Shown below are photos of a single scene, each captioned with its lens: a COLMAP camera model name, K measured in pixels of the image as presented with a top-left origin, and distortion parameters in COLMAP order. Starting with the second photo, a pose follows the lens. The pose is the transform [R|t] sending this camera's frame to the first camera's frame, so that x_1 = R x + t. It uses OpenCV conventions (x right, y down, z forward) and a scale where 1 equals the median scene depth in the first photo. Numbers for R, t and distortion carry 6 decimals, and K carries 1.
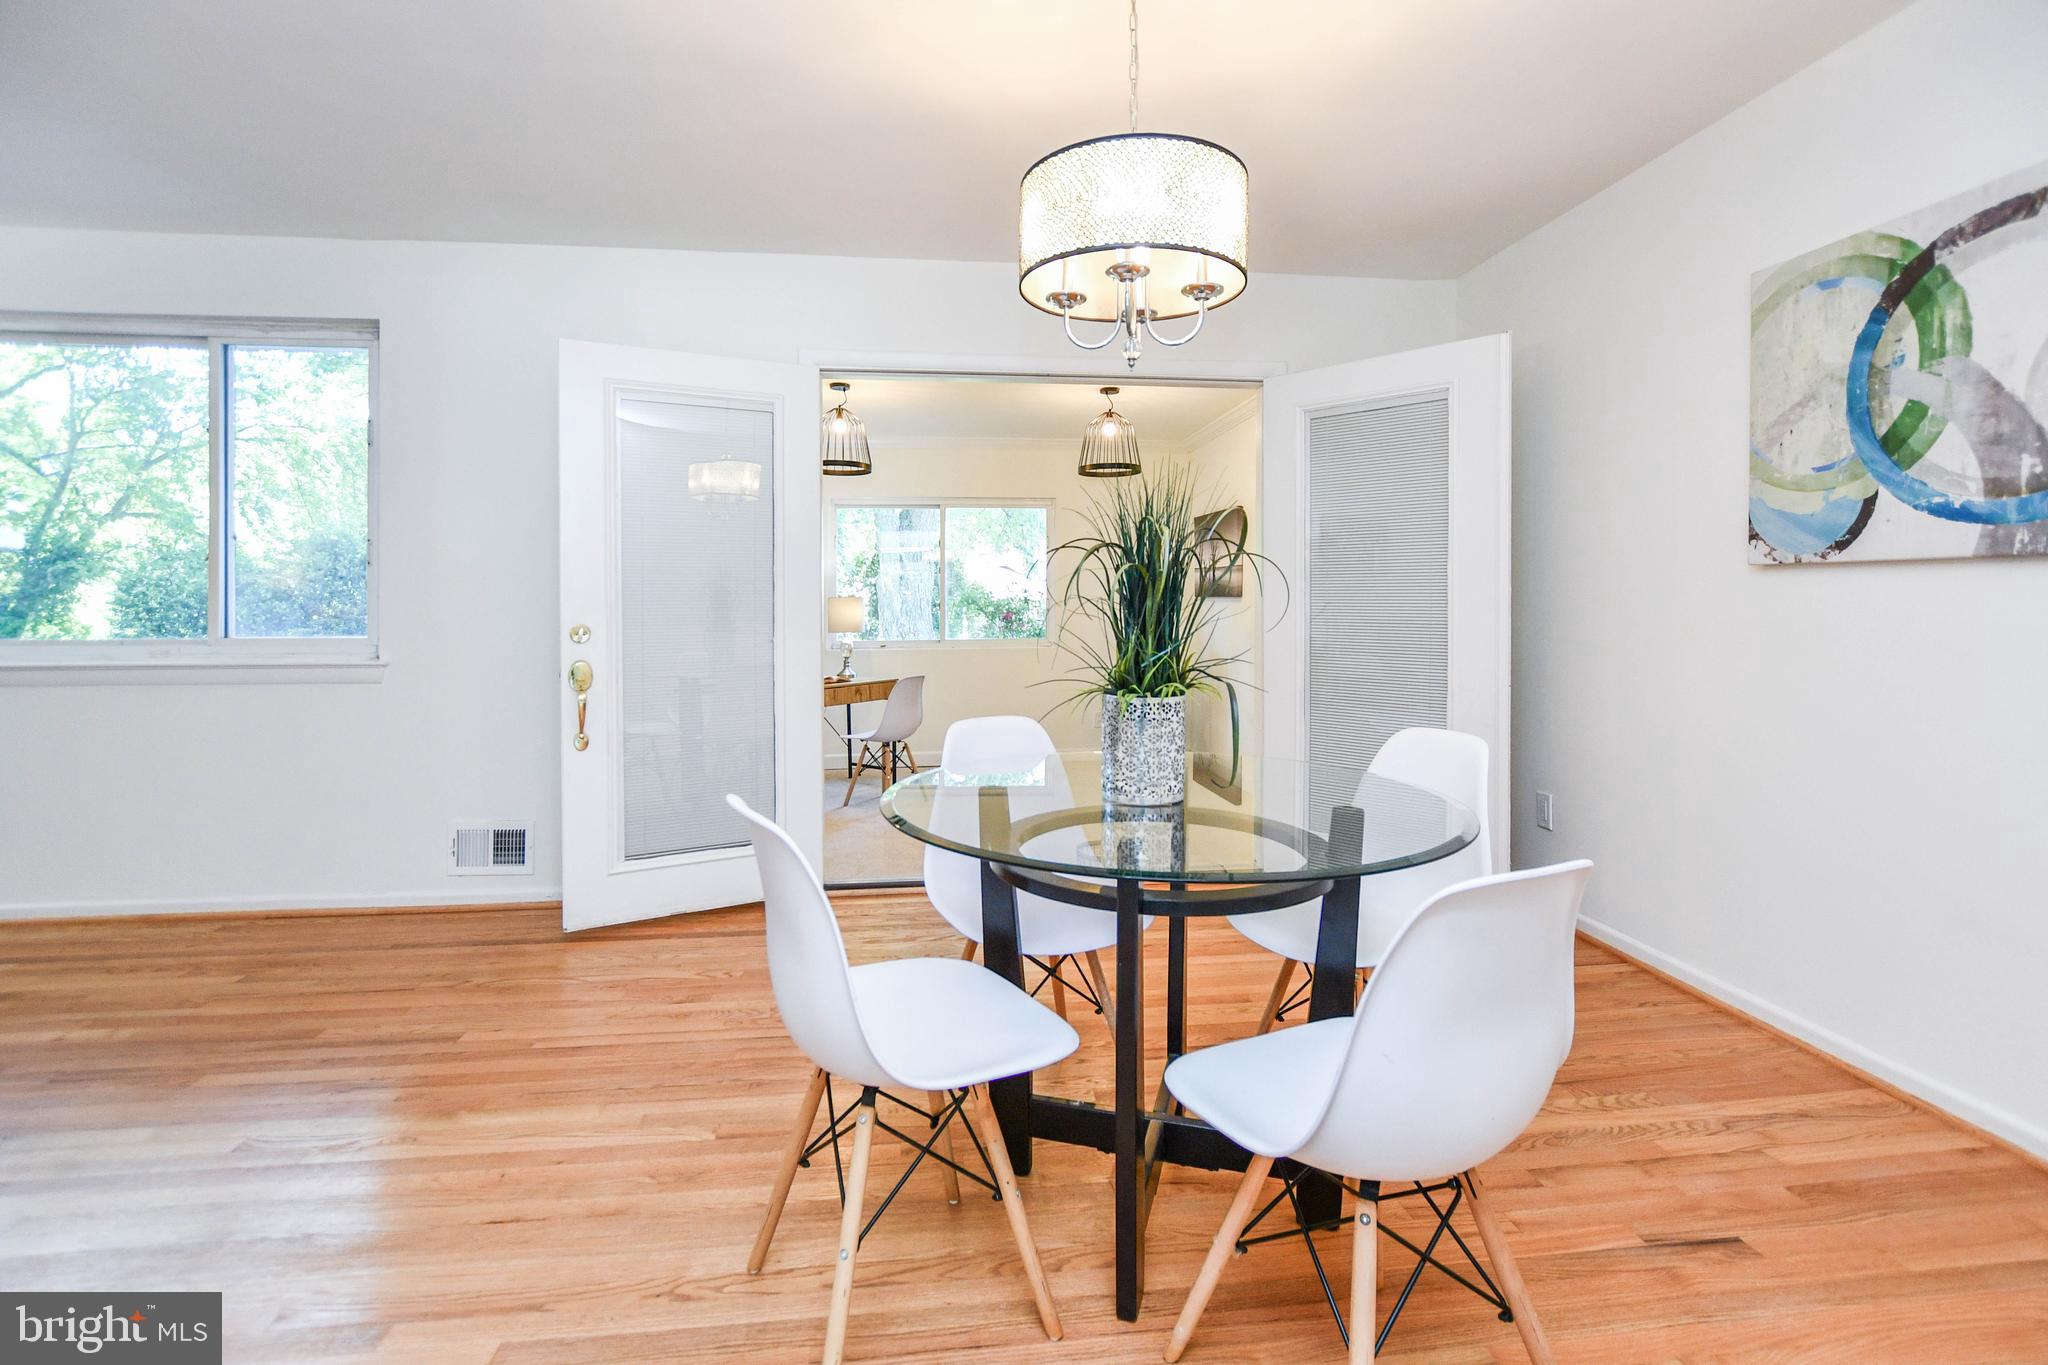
lens RADIAL K [[928.8, 0, 1027.2], [0, 928.8, 613.2], [0, 0, 1]] dist [-0.009840, 0.003289]
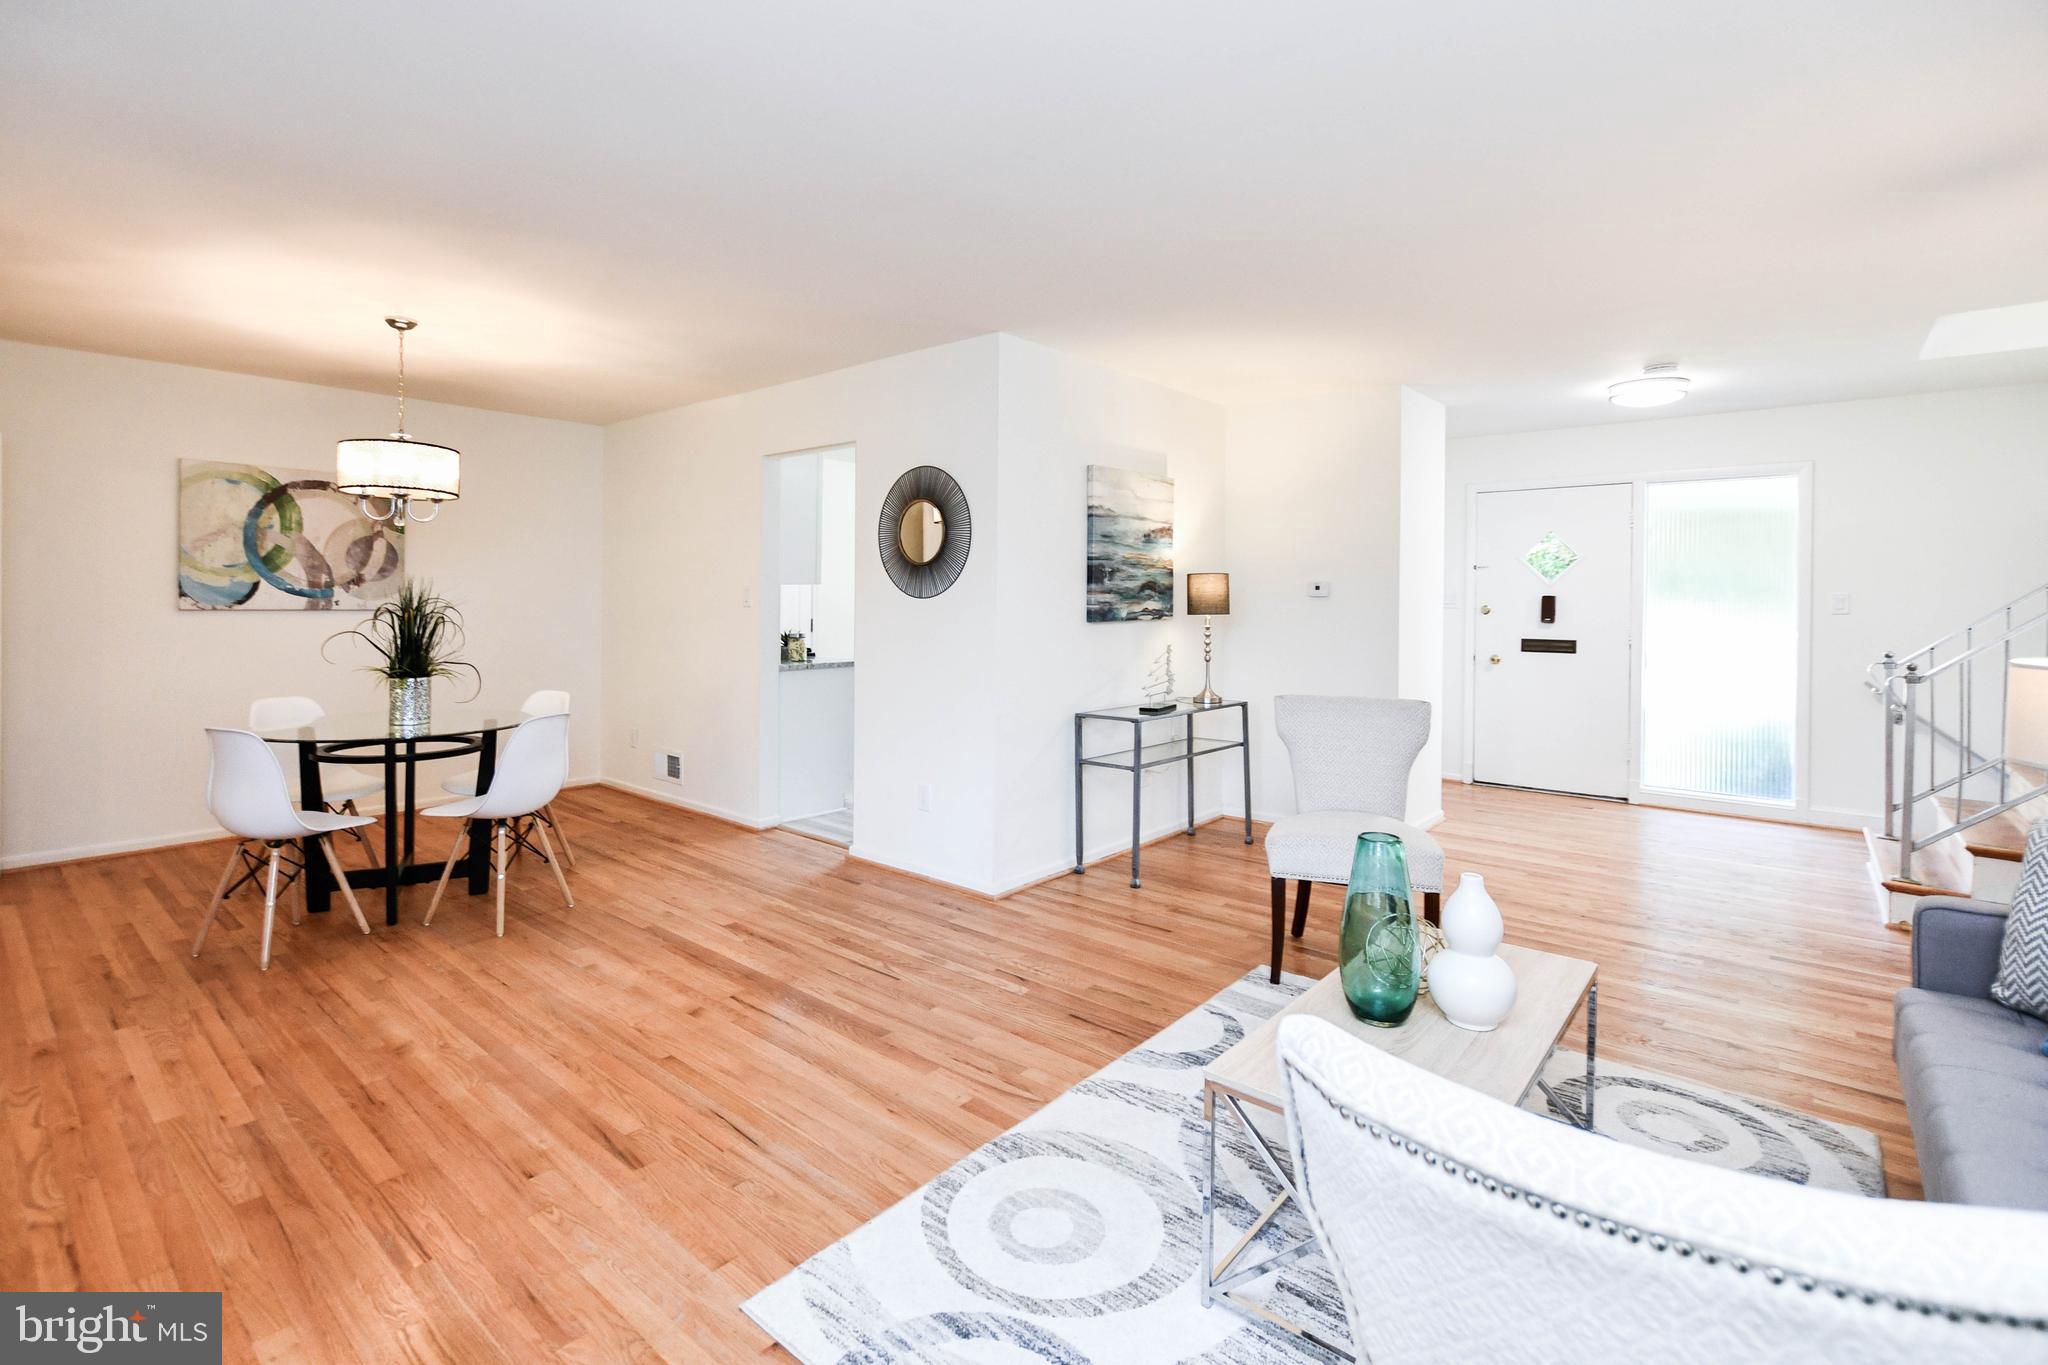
lens RADIAL K [[928.8, 0, 974.3], [0, 928.8, 596.0], [0, 0, 1]] dist [-0.009840, 0.003289]
pose [[-0.658504, -0.000093, 0.752577, -2.045318], [0.004006, 0.999985, 0.003628, -0.093379], [-0.752566, 0.005404, -0.658494, 1.188732]]
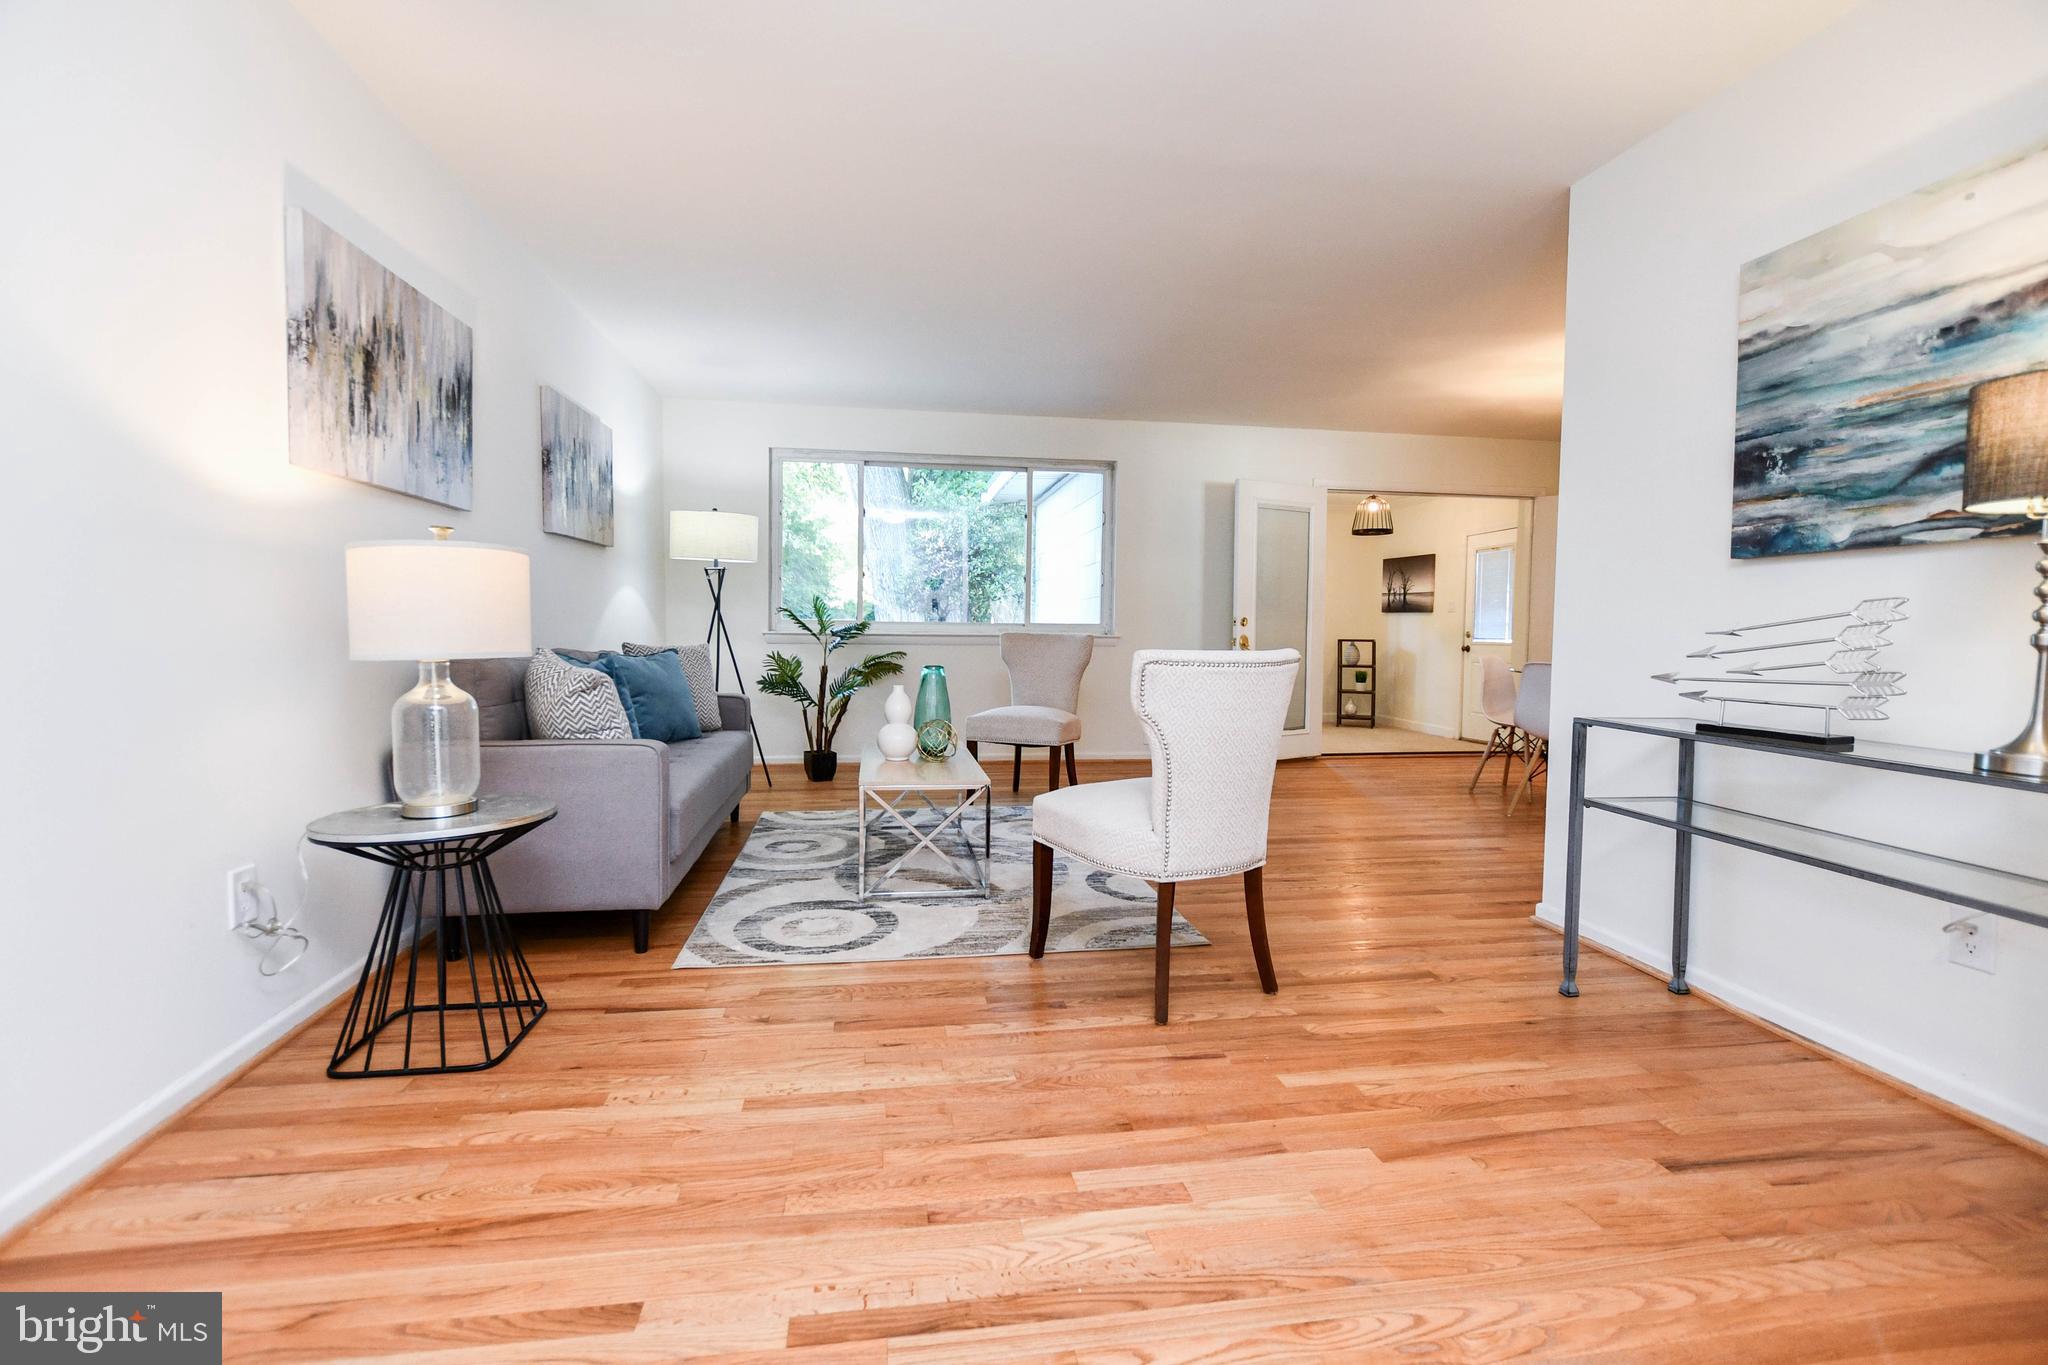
lens RADIAL K [[928.8, 0, 1020.3], [0, 928.8, 664.4], [0, 0, 1]] dist [-0.009840, 0.003289]
pose [[0.999415, 0.010743, 0.032473, -1.543239], [-0.012101, 0.999048, 0.041916, 0.070498], [-0.031992, -0.042284, 0.998593, -1.536690]]
